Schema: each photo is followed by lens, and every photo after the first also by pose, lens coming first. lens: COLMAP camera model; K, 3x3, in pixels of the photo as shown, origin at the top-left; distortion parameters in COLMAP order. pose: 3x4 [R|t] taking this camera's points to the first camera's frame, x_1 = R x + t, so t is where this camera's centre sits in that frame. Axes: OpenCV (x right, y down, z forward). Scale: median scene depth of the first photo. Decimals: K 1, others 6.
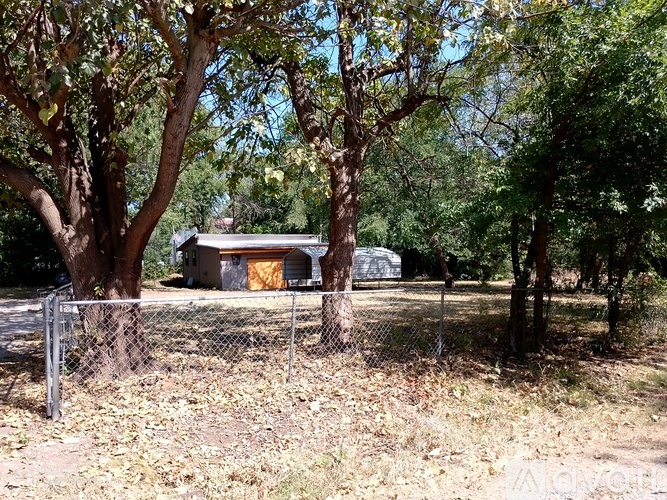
lens RADIAL K [[533.4, 0, 334.3], [0, 533.4, 250.0], [0, 0, 1]] dist [-0.004782, -0.000980]
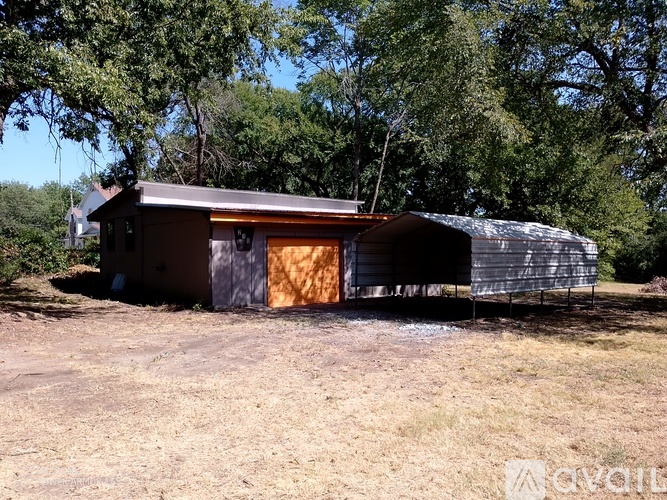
lens RADIAL K [[533.4, 0, 332.6], [0, 533.4, 250.6], [0, 0, 1]] dist [-0.004782, -0.000980]
pose [[0.984366, 0.031817, 0.173240, -0.183905], [-0.034008, 0.999375, 0.009691, 0.020906], [-0.172823, -0.015431, 0.984832, 0.552110]]
